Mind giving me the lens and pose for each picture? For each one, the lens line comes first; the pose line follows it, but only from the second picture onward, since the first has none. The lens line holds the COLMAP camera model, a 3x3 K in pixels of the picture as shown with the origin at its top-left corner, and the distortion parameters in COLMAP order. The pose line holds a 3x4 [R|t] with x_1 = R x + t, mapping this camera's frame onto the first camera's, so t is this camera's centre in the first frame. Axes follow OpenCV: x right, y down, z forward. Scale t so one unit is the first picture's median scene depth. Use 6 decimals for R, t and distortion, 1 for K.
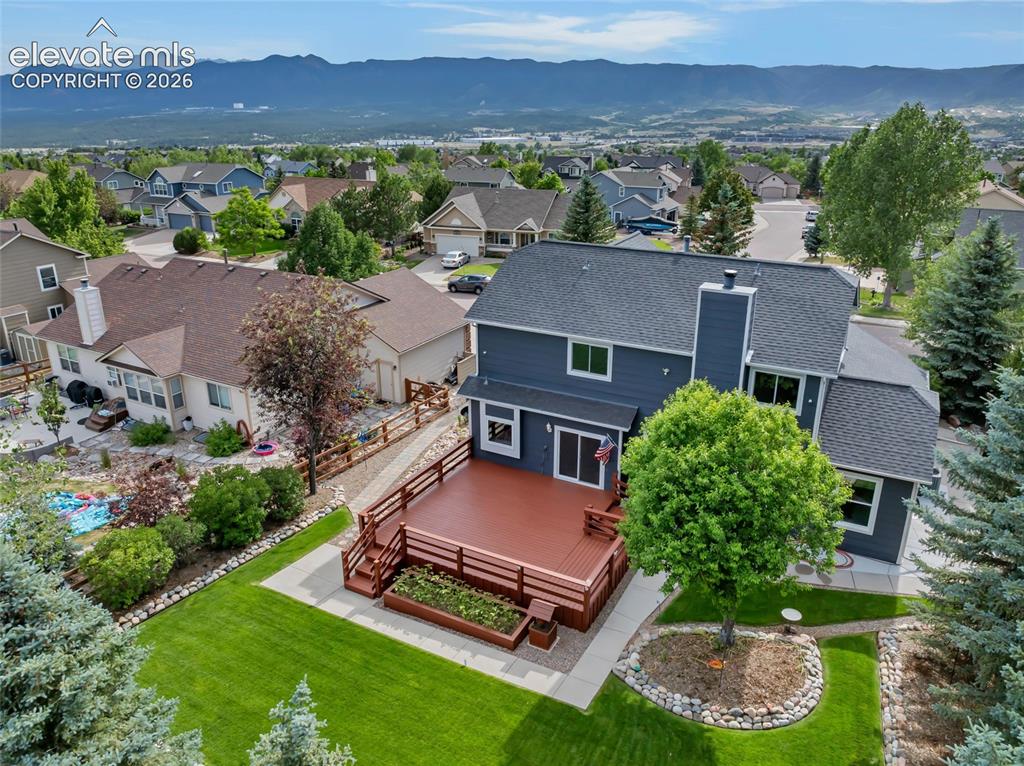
lens RADIAL K [[715.5, 0, 501.9], [0, 715.5, 374.1], [0, 0, 1]] dist [-0.037516, -0.000997]
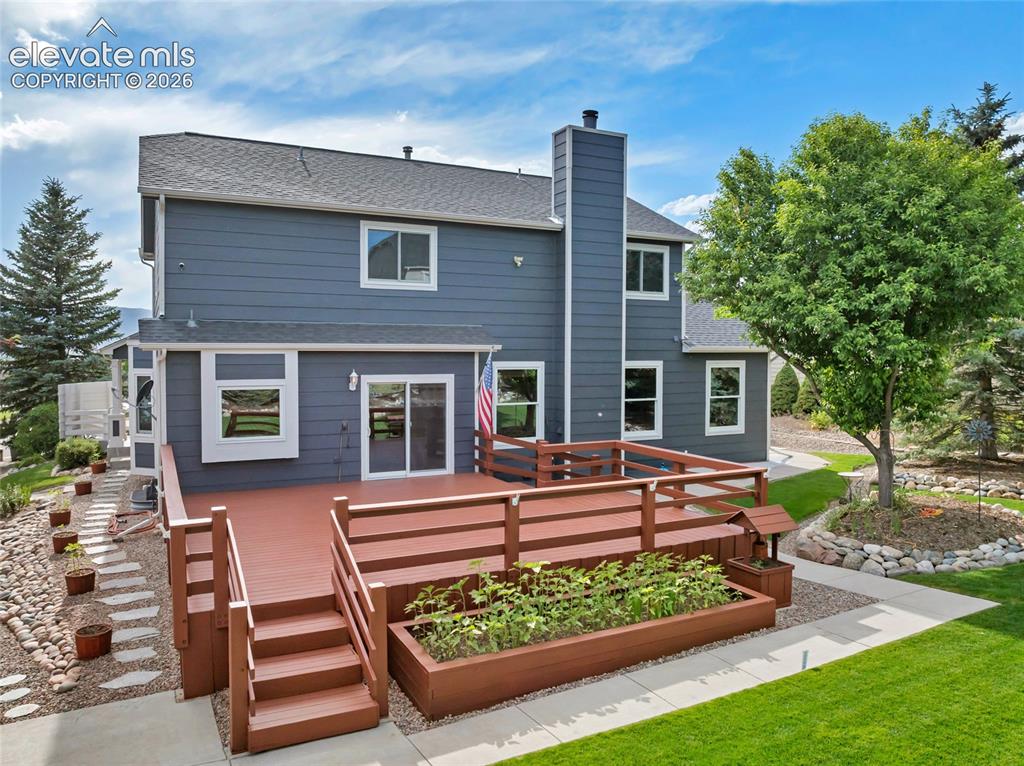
lens RADIAL K [[715.5, 0, 501.9], [0, 715.5, 374.1], [0, 0, 1]] dist [-0.037516, -0.000997]
pose [[0.565850, -0.001626, 0.824506, -0.254931], [0.280877, 0.940565, -0.190908, 0.165428], [-0.775191, 0.339610, 0.532676, 0.500564]]
